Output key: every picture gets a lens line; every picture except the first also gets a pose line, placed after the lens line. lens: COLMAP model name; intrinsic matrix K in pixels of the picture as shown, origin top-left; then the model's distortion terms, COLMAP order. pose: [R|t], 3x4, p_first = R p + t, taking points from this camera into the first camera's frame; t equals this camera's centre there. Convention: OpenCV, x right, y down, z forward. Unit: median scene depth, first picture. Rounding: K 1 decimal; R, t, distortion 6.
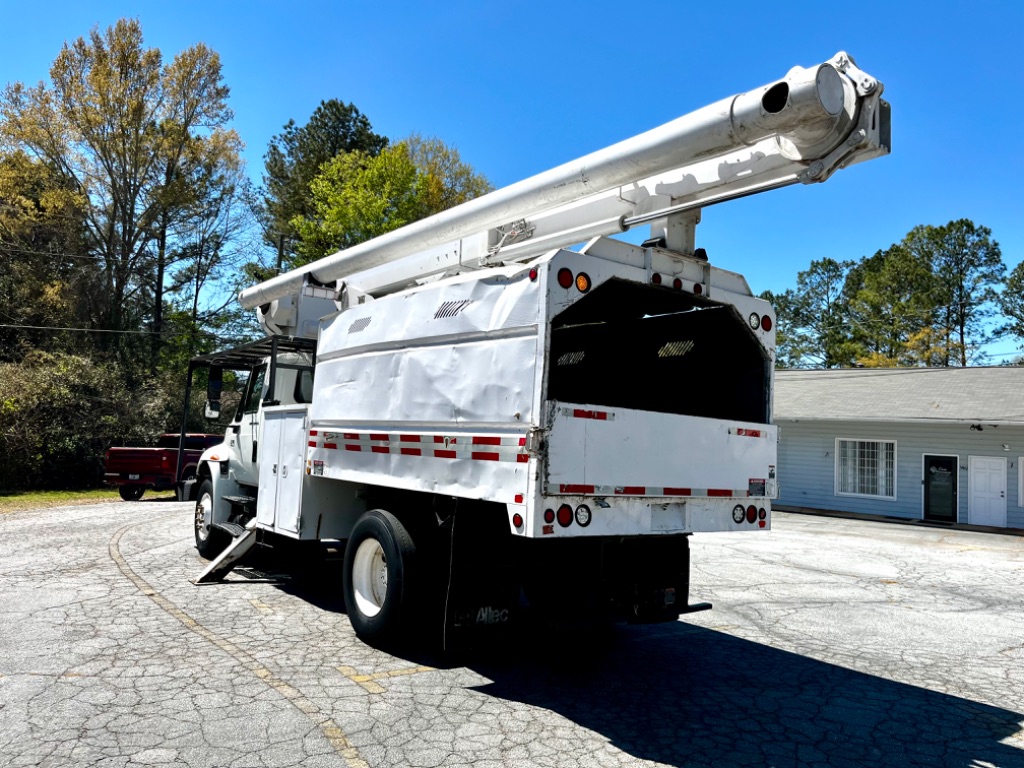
lens RADIAL K [[786.8, 0, 474.7], [0, 786.8, 381.0], [0, 0, 1]] dist [0.020840, -0.005981]
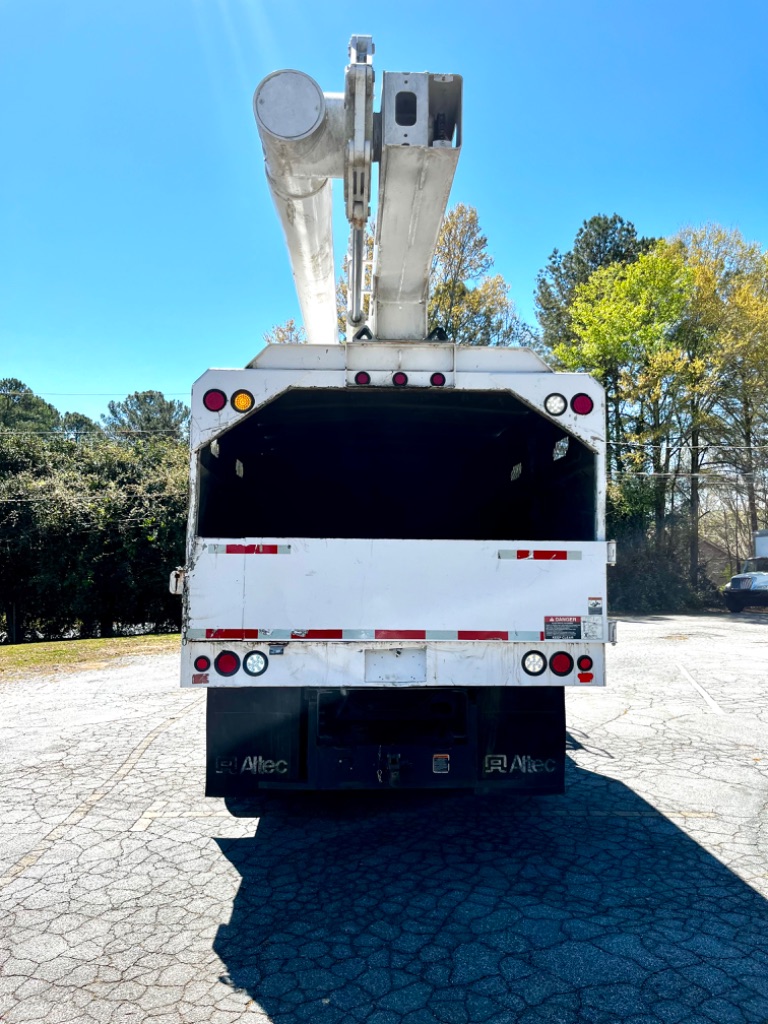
lens RADIAL K [[772.6, 0, 419.0], [0, 772.6, 516.7], [0, 0, 1]] dist [0.066157, -0.087810]
pose [[0.823345, -0.080448, -0.561811, 0.763607], [0.087093, 0.996087, -0.014998, 0.034317], [0.560819, -0.036581, 0.827130, 0.370878]]
